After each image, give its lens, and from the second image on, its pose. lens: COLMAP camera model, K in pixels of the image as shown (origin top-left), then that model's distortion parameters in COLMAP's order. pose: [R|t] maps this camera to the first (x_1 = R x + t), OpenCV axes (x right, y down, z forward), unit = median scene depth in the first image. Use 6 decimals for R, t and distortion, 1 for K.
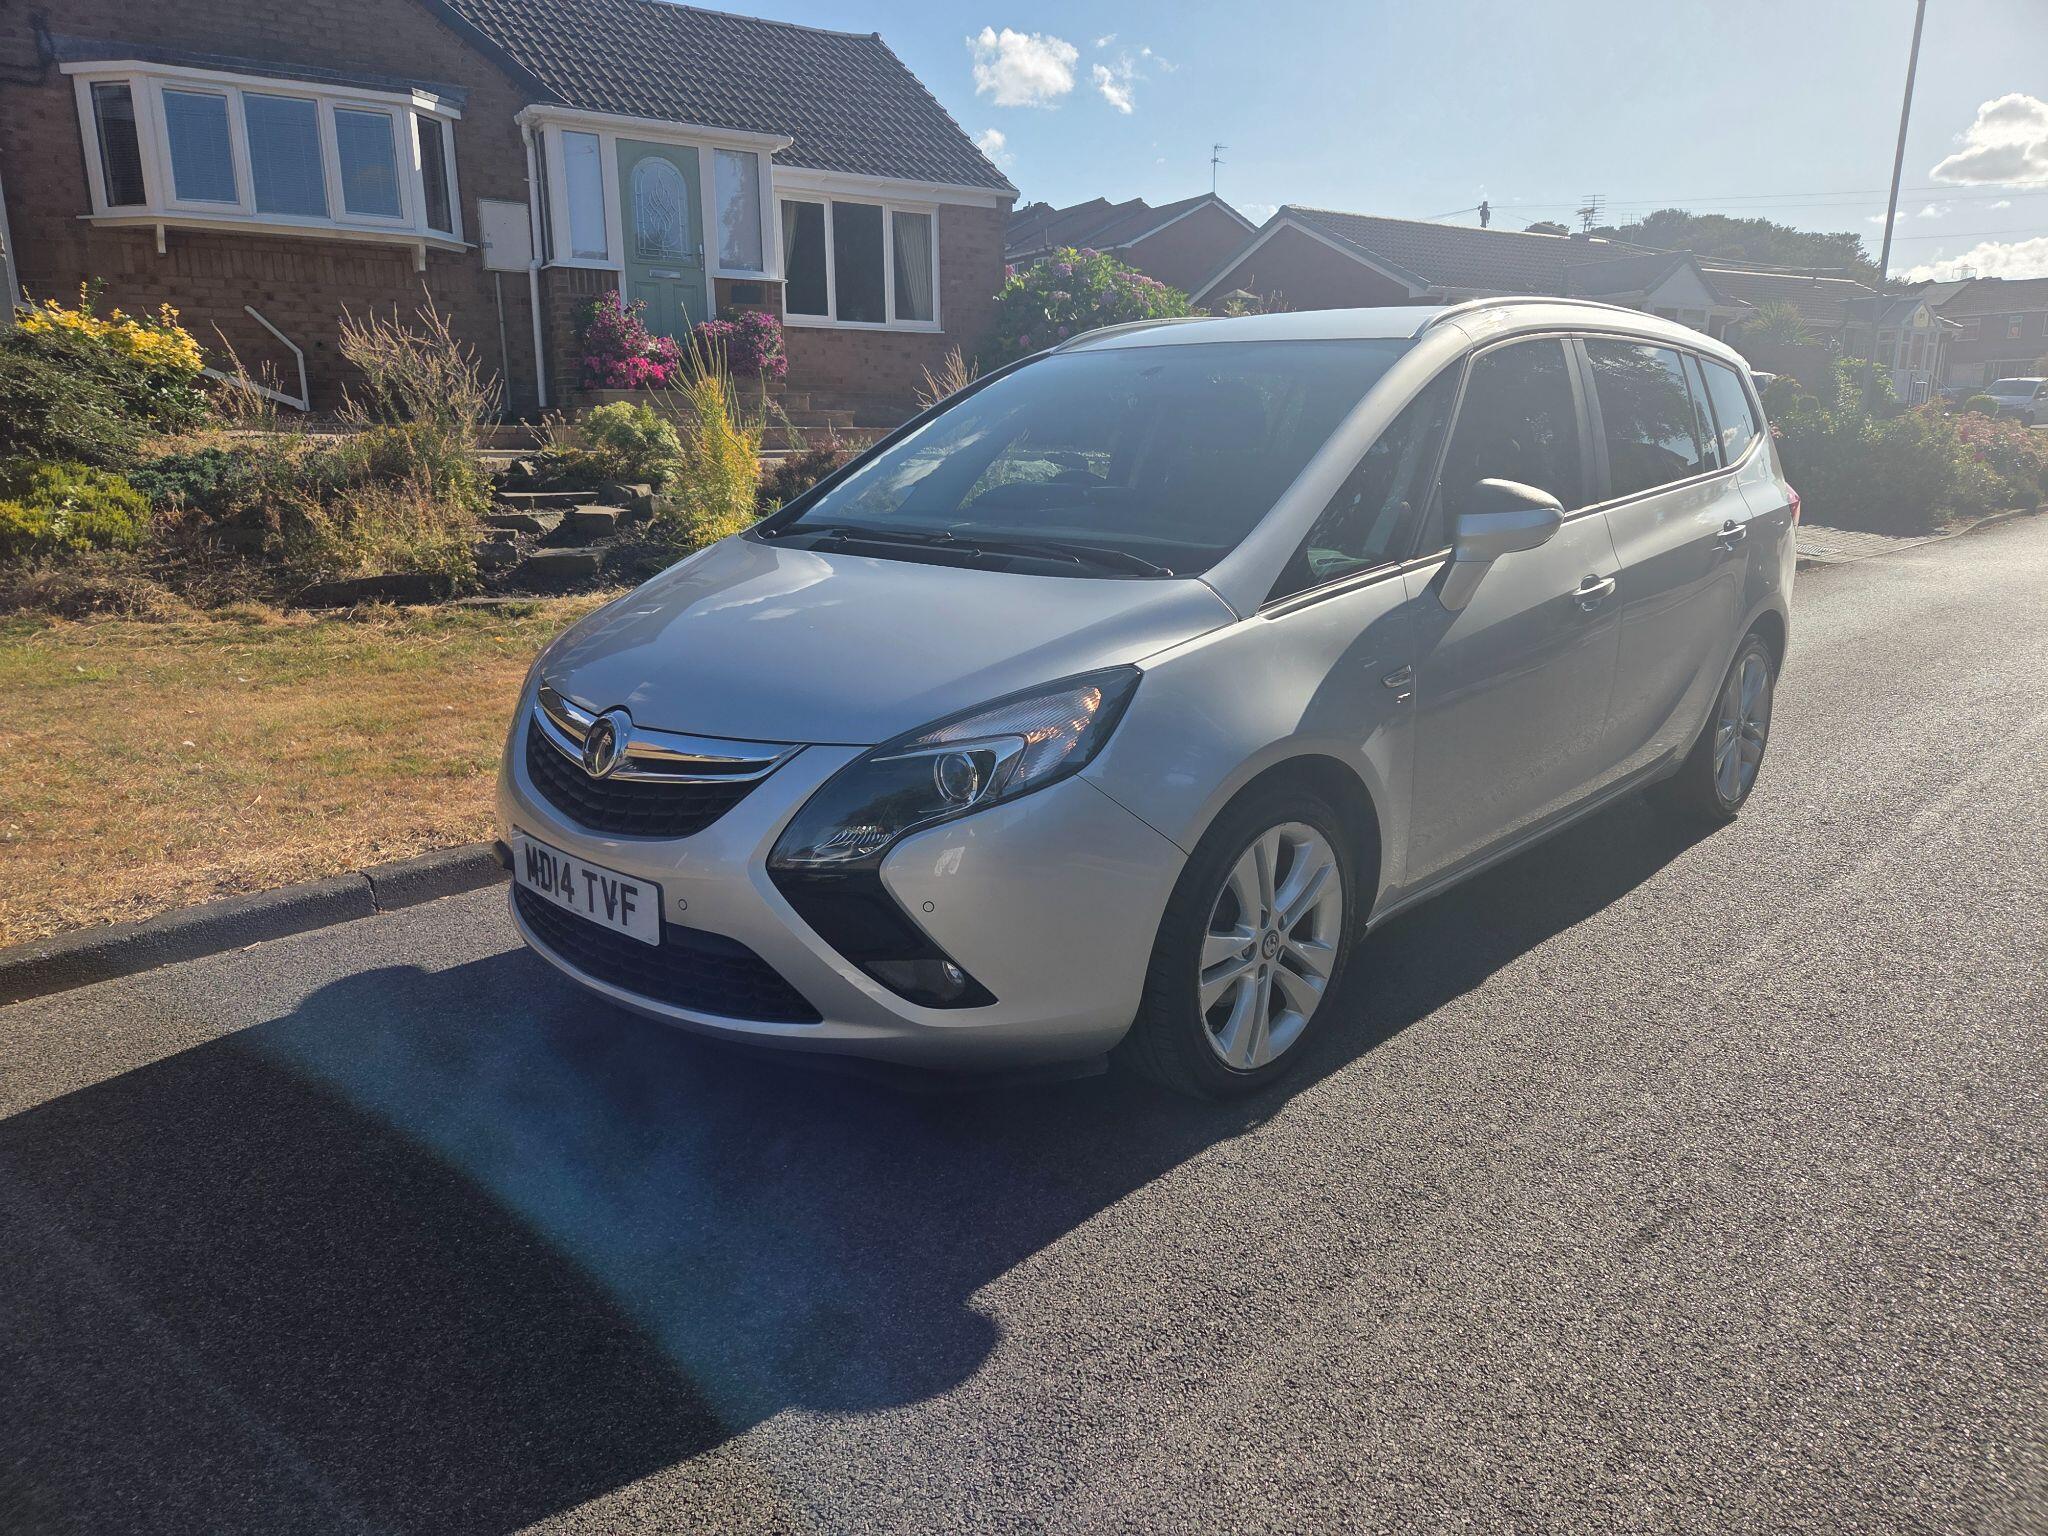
lens RADIAL K [[1357.9, 0, 1017.6], [0, 1357.9, 766.8], [0, 0, 1]] dist [0.073113, -0.057911]
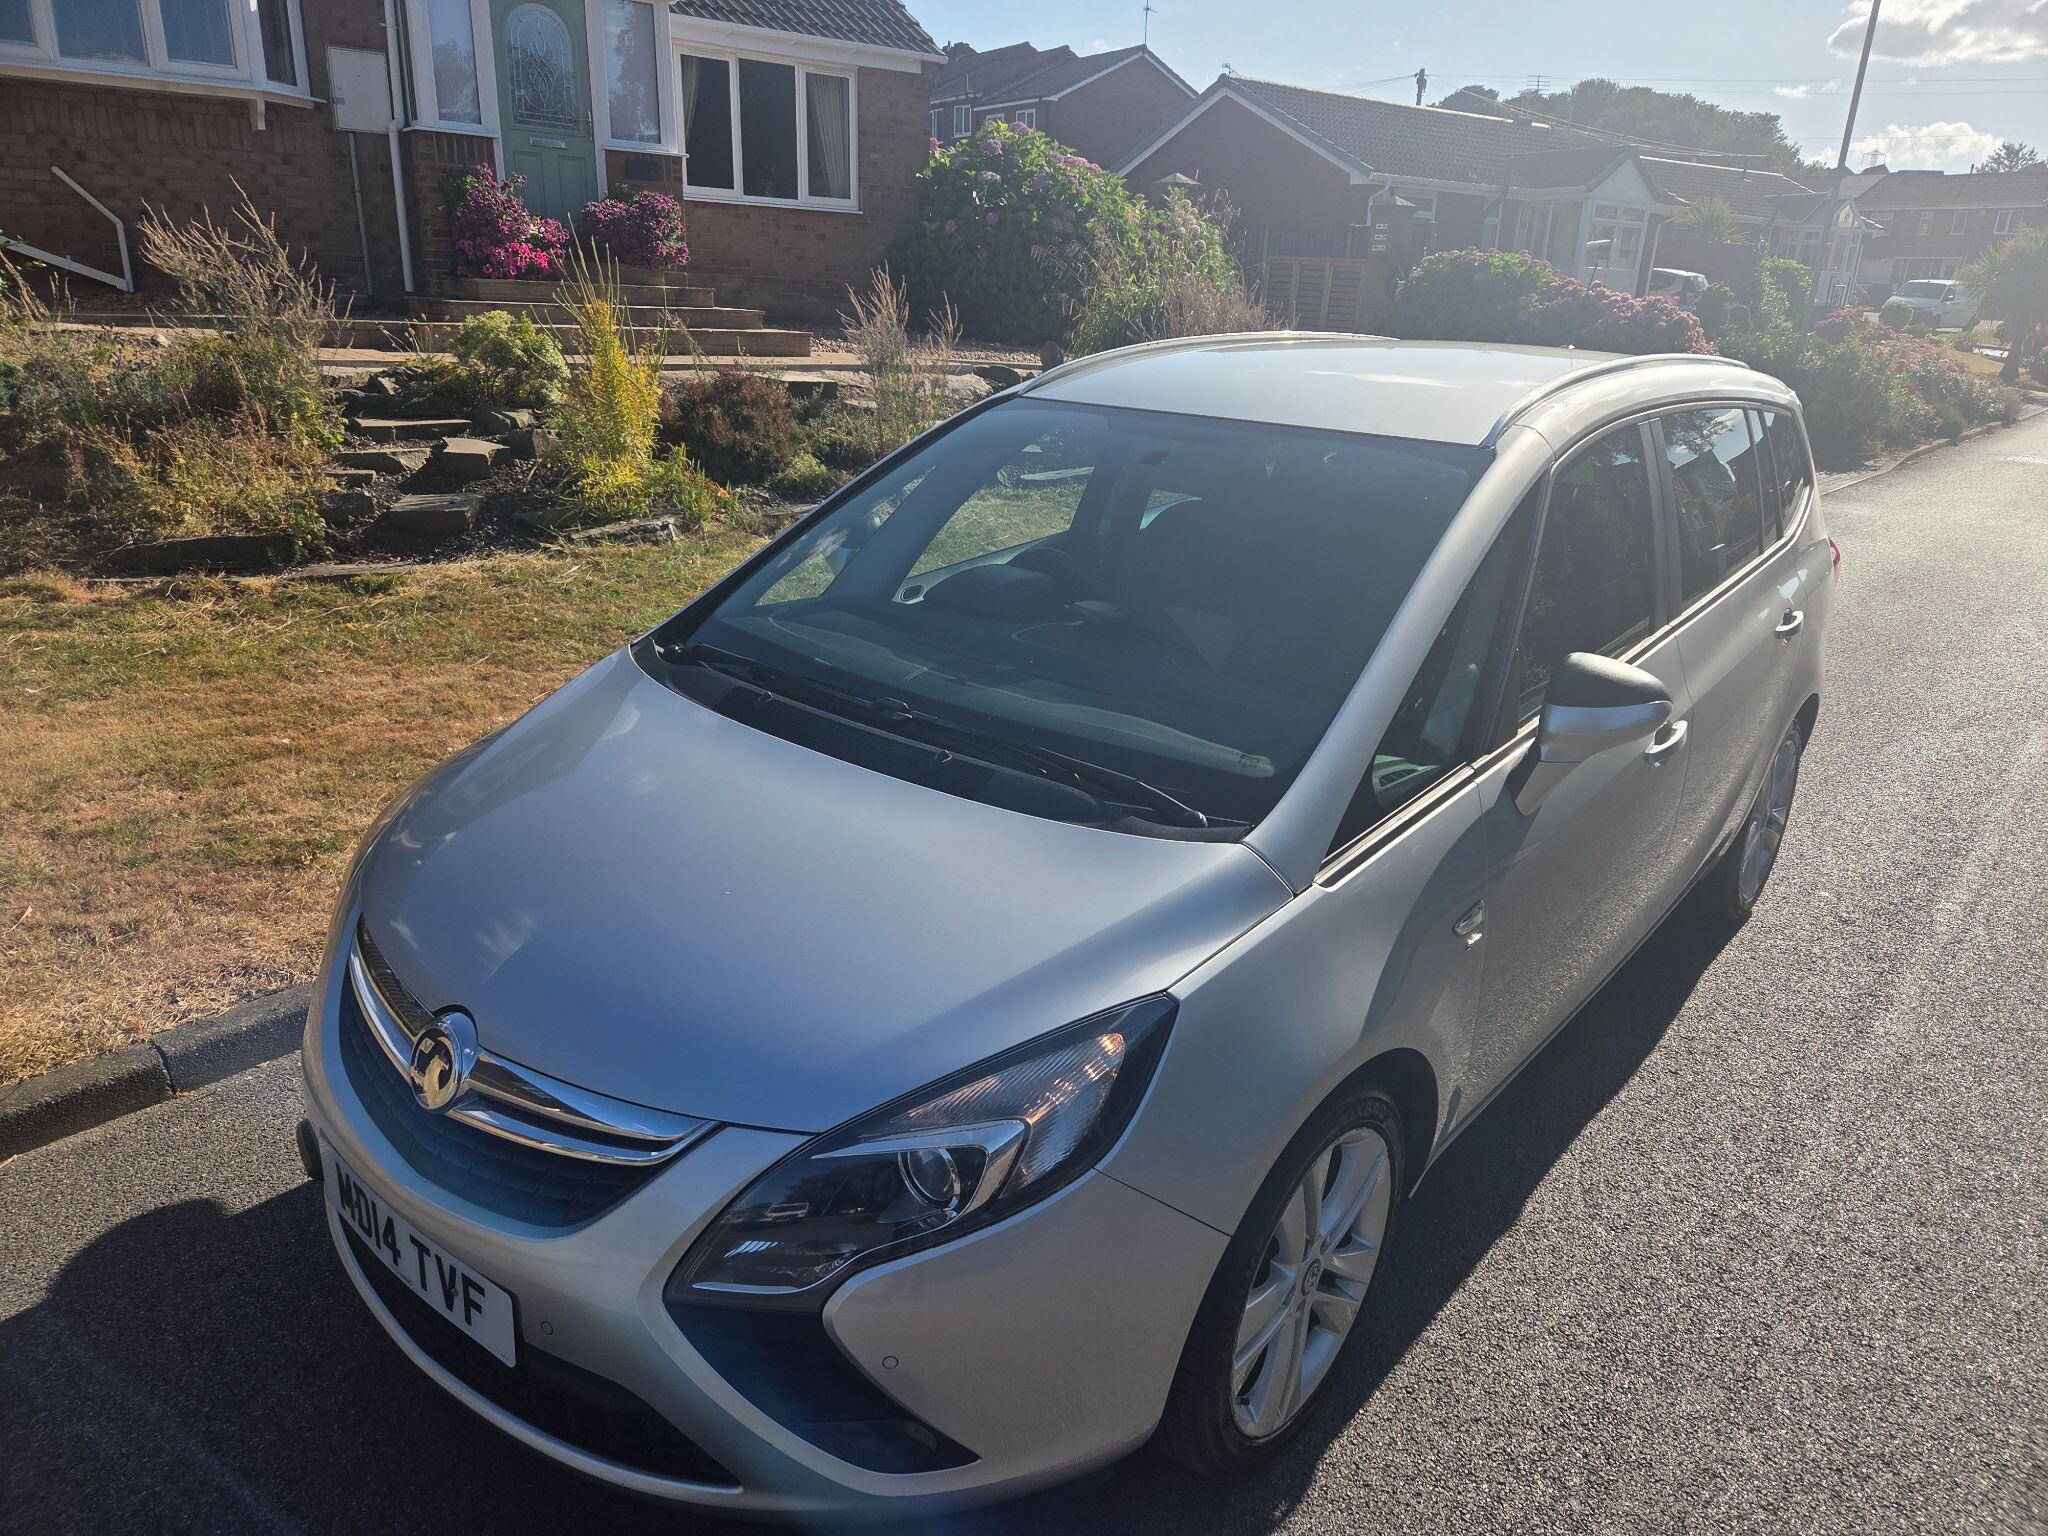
lens RADIAL K [[1357.9, 0, 1027.6], [0, 1357.9, 770.4], [0, 0, 1]] dist [0.078419, -0.062806]
pose [[0.997093, 0.014173, 0.074862, -0.013713], [-0.021512, 0.994939, 0.098156, -0.075898], [-0.073092, -0.099481, 0.992351, 0.077955]]
